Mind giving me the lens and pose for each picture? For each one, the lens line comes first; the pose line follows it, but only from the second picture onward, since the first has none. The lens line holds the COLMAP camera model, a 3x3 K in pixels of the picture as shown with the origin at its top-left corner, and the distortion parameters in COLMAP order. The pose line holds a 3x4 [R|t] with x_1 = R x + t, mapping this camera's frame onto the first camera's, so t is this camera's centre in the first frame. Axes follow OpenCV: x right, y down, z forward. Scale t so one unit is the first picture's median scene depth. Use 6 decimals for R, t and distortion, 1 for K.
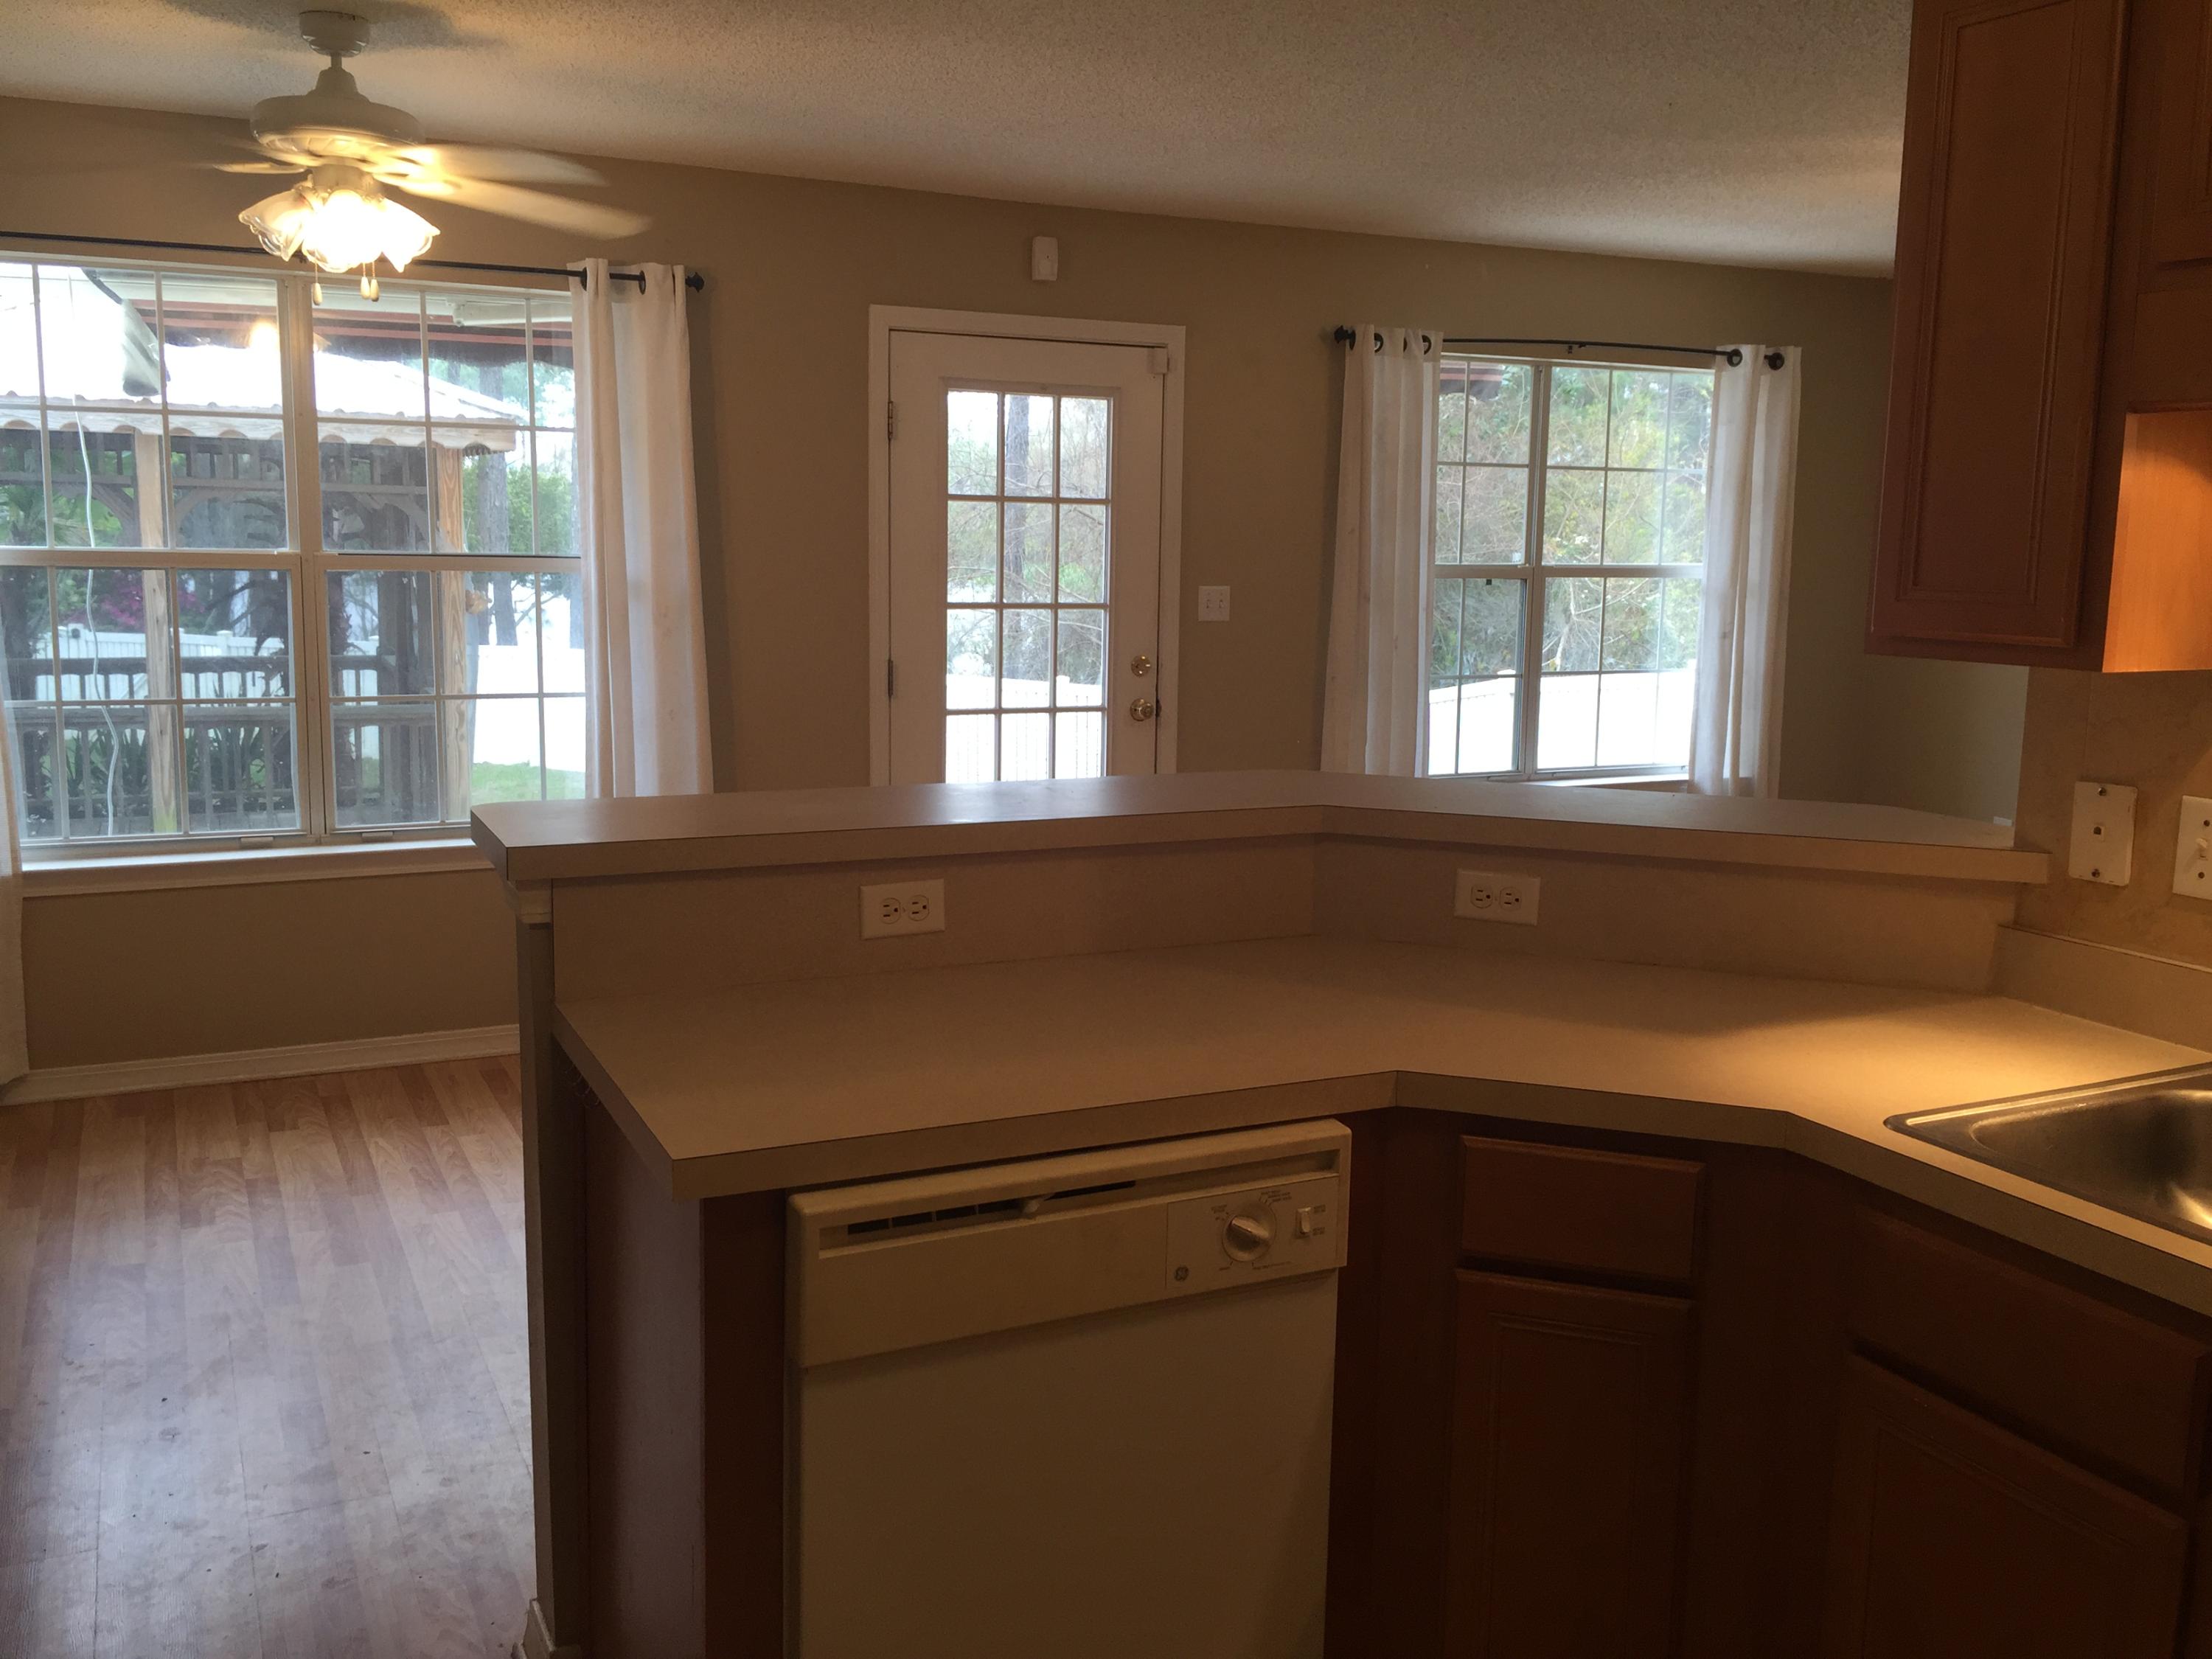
lens RADIAL K [[1866.4, 0, 1106.0], [0, 1866.4, 829.5], [0, 0, 1]] dist [0.141024, -0.364282]
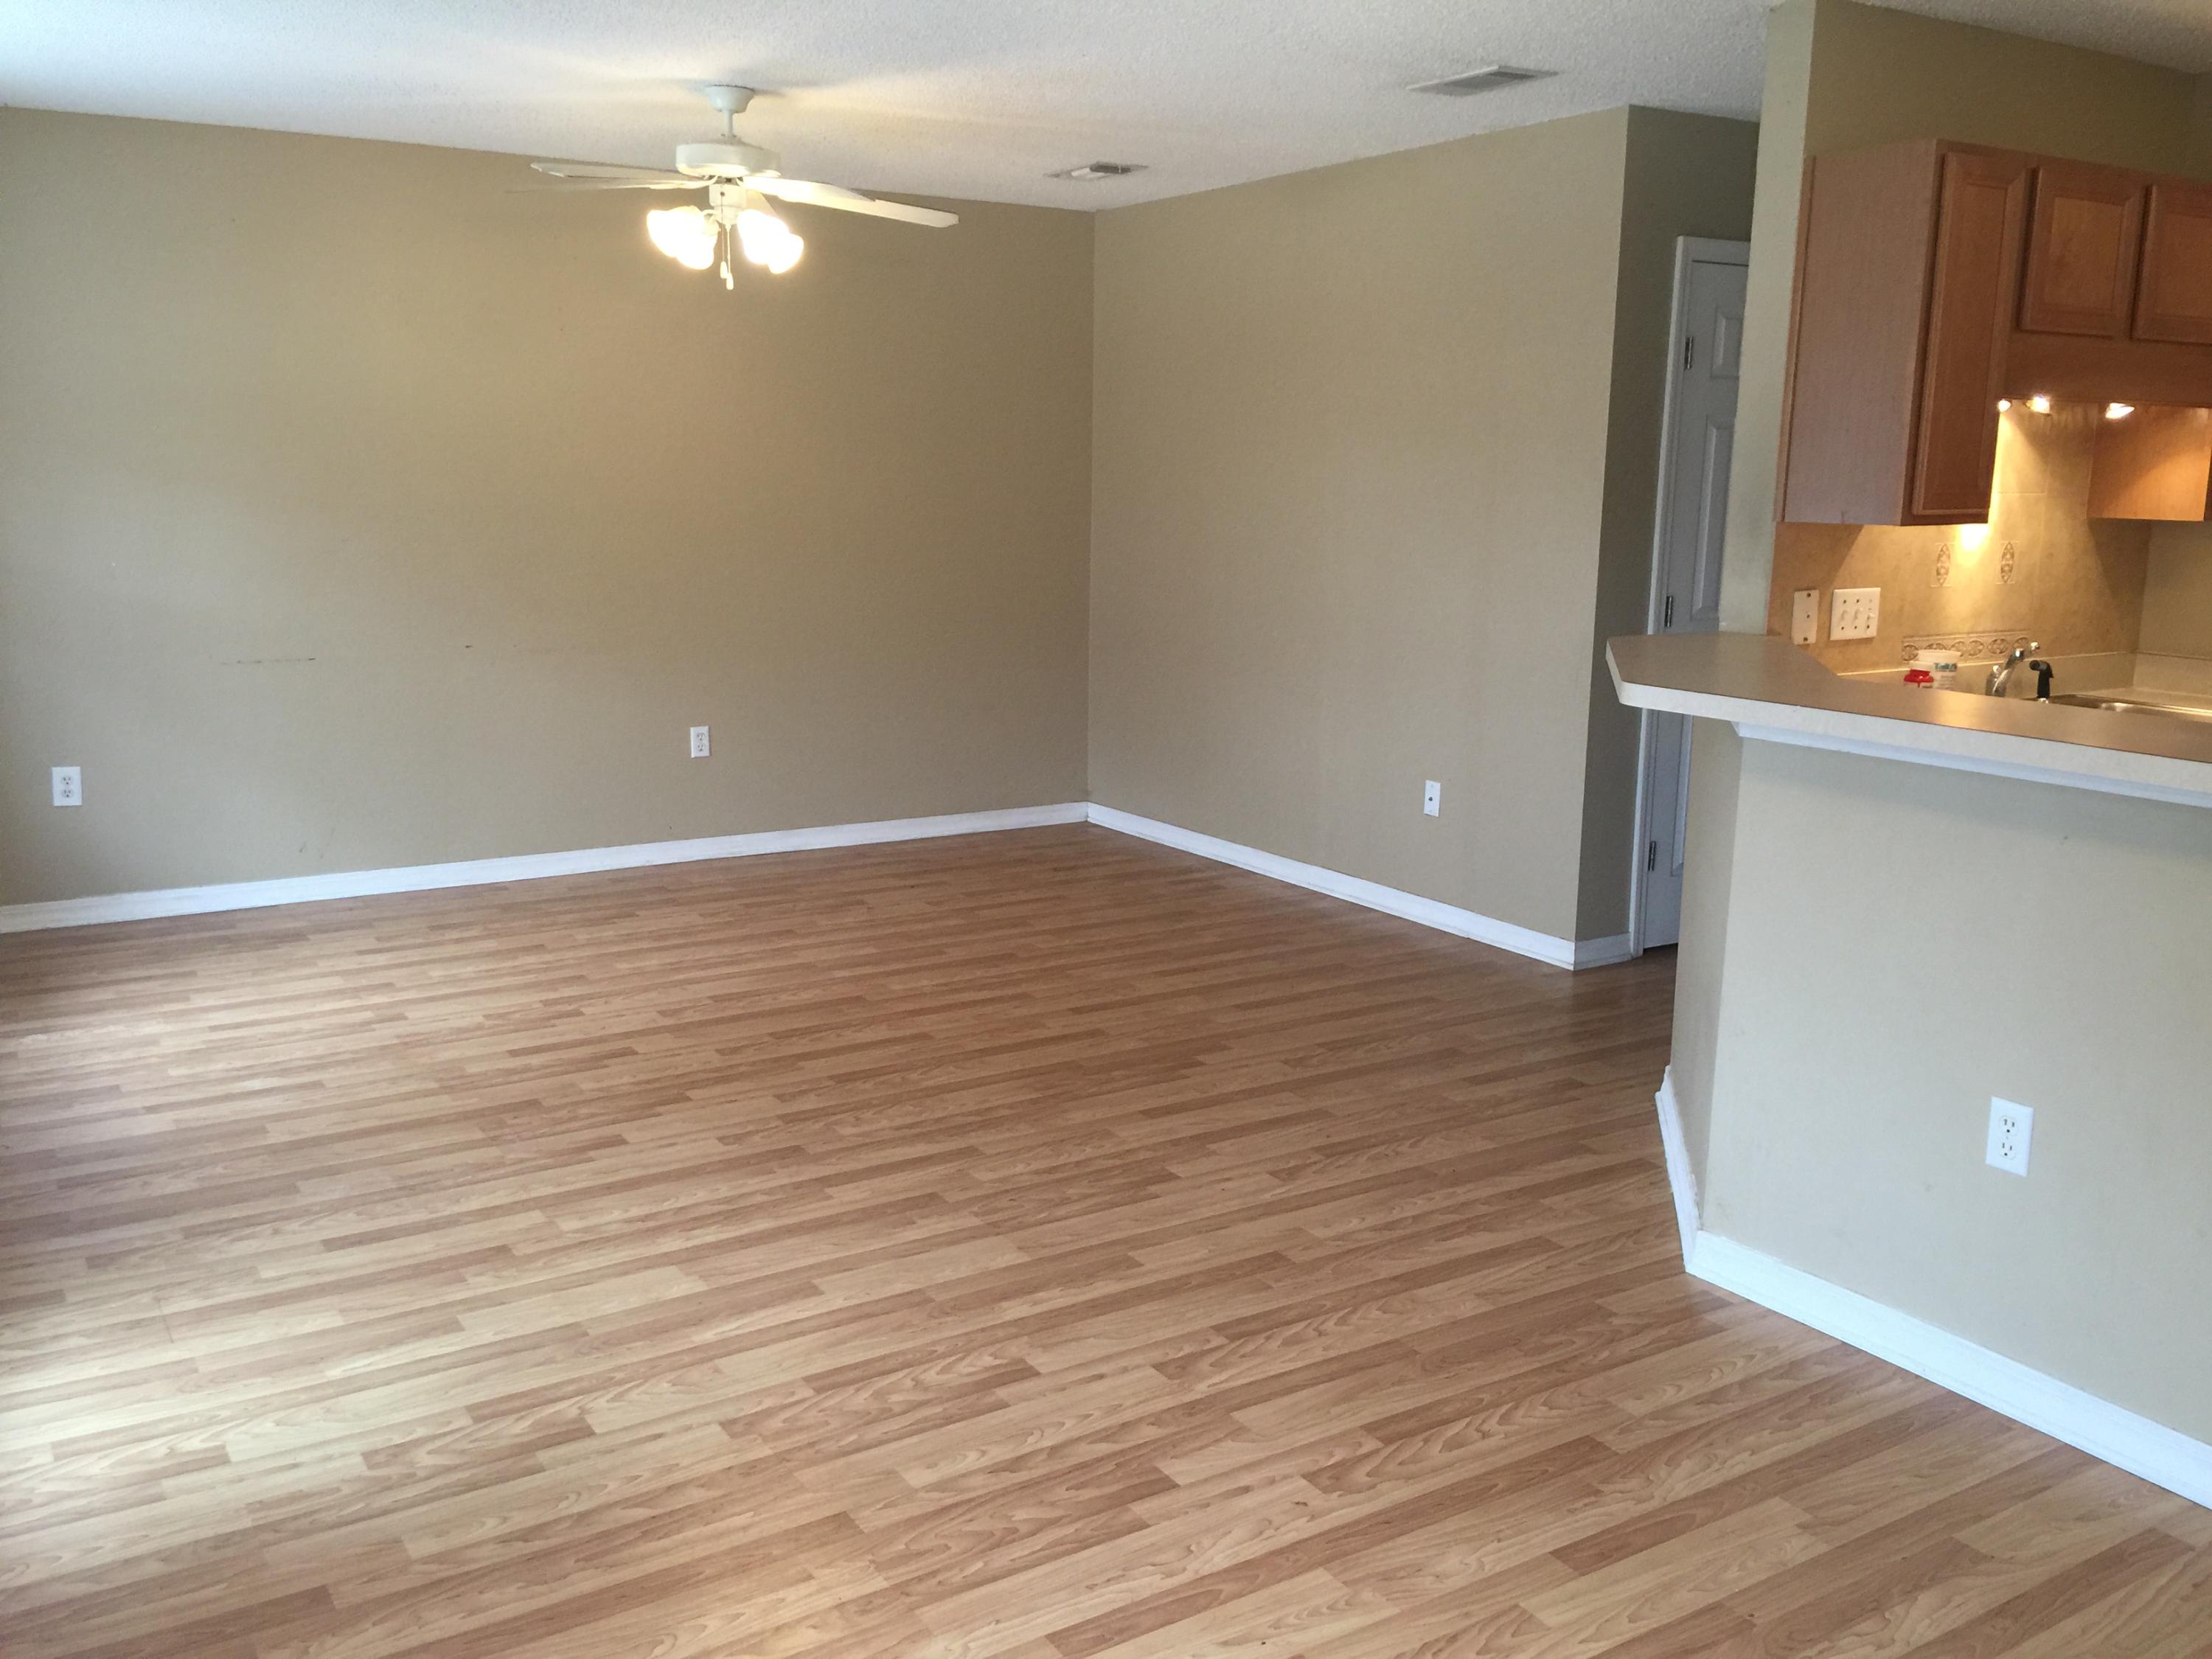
lens RADIAL K [[1866.4, 0, 1106.0], [0, 1866.4, 829.5], [0, 0, 1]] dist [0.141024, -0.364282]
pose [[-0.099387, -0.216587, 0.971191, -0.652033], [0.140724, 0.963154, 0.229195, -0.166191], [-0.985048, 0.159449, -0.065246, 0.950438]]
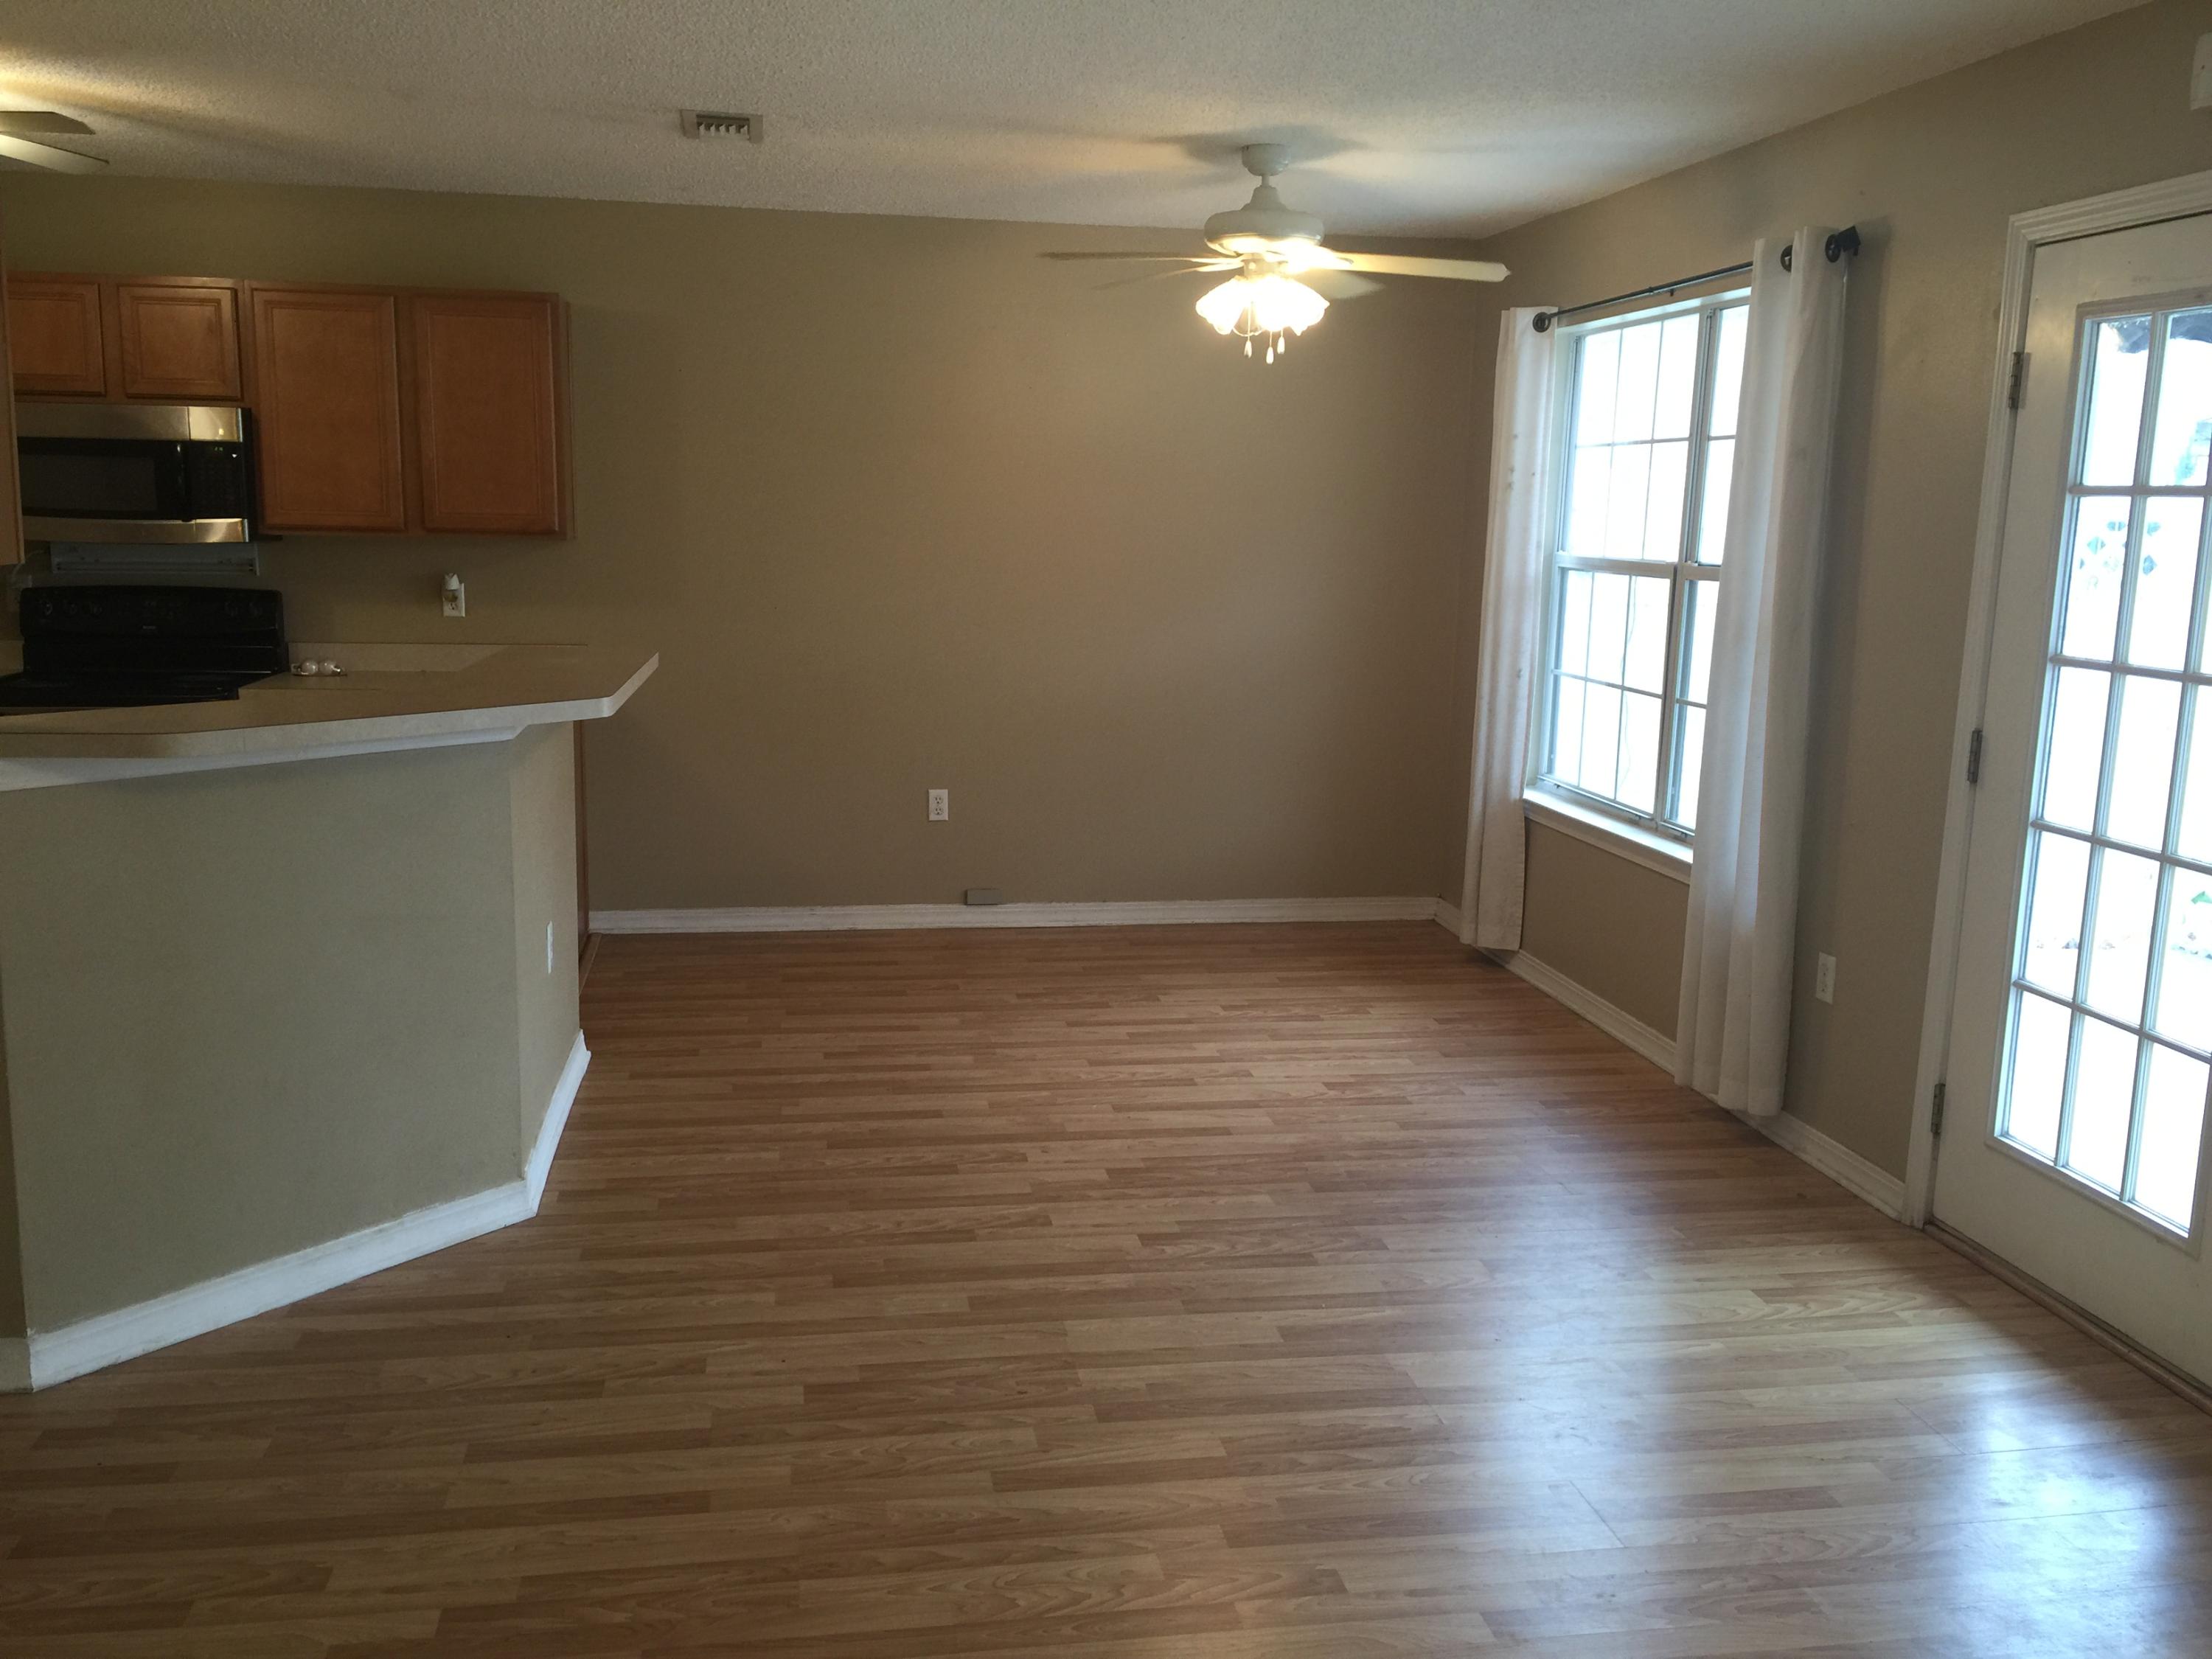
lens RADIAL K [[1866.4, 0, 1106.0], [0, 1866.4, 829.5], [0, 0, 1]] dist [0.141024, -0.364282]
pose [[-0.297422, 0.134849, -0.945175, 0.808205], [-0.177125, 0.964996, 0.193414, -0.168748], [0.938172, 0.224939, -0.263126, 1.138046]]
